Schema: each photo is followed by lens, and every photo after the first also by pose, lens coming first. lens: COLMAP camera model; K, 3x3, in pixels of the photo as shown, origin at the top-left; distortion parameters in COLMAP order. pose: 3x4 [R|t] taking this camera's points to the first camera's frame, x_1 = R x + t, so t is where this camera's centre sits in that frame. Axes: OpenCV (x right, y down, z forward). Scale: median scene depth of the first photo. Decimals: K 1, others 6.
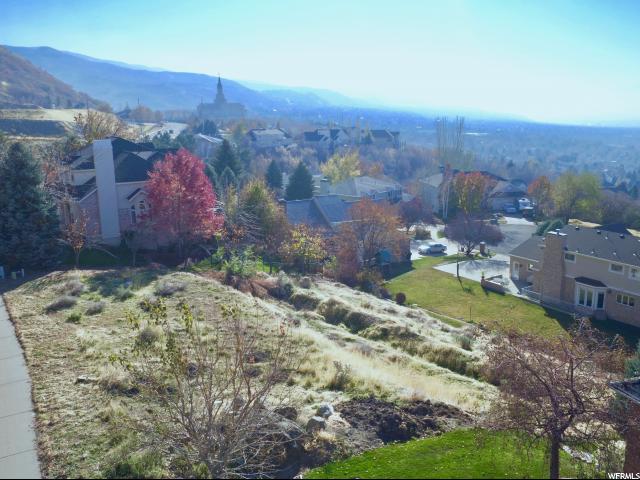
lens RADIAL K [[562.6, 0, 320.0], [0, 562.6, 240.0], [0, 0, 1]] dist [0.007273, 0.004703]
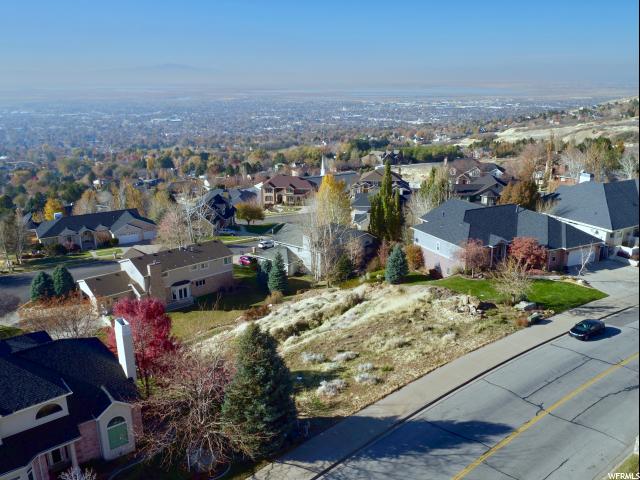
lens RADIAL K [[560.4, 0, 292.0], [0, 560.4, 240.8], [0, 0, 1]] dist [0.000571, -0.003221]
pose [[-0.078662, -0.275878, 0.957969, -1.072962], [0.252059, 0.924219, 0.286856, -0.426293], [-0.964510, 0.264029, -0.003164, 0.673734]]
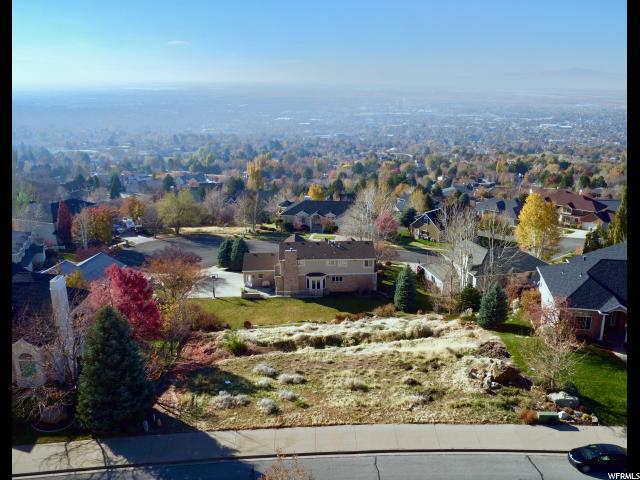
lens RADIAL K [[543.4, 0, 320.0], [0, 543.4, 240.0], [0, 0, 1]] dist [0.002244, -0.001421]
pose [[0.518222, -0.232796, 0.822953, -0.840077], [0.196685, 0.968890, 0.150224, -0.271977], [-0.832323, 0.084013, 0.547888, 0.091694]]
